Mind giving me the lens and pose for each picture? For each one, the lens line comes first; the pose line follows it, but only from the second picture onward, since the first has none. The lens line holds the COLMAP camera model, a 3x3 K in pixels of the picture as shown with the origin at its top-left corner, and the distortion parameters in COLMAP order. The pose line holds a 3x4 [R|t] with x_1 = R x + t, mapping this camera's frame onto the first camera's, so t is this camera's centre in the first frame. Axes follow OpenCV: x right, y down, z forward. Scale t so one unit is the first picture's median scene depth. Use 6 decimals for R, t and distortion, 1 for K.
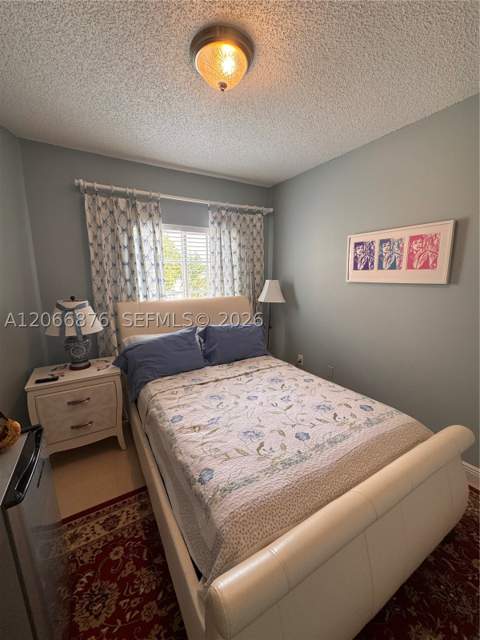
lens RADIAL K [[258.0, 0, 242.1], [0, 258.0, 321.6], [0, 0, 1]] dist [-0.000679, -0.000013]
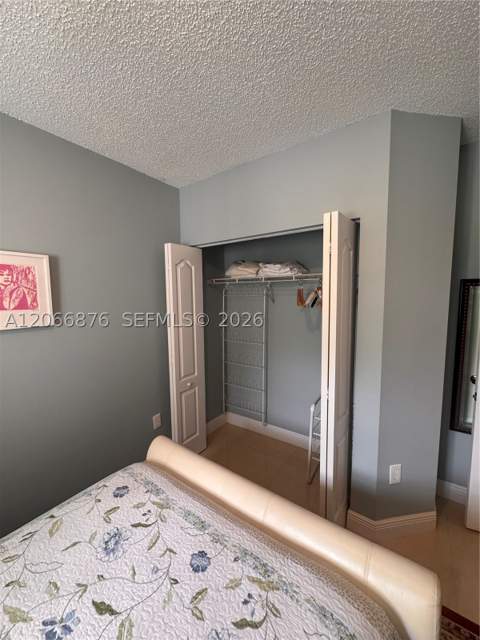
lens RADIAL K [[258.0, 0, 242.2], [0, 258.0, 317.9], [0, 0, 1]] dist [-0.000679, -0.000013]
pose [[-0.390854, -0.067707, 0.917959, -0.312714], [0.183346, 0.971579, 0.149728, -0.206199], [-0.902007, 0.226825, -0.367332, 0.822568]]
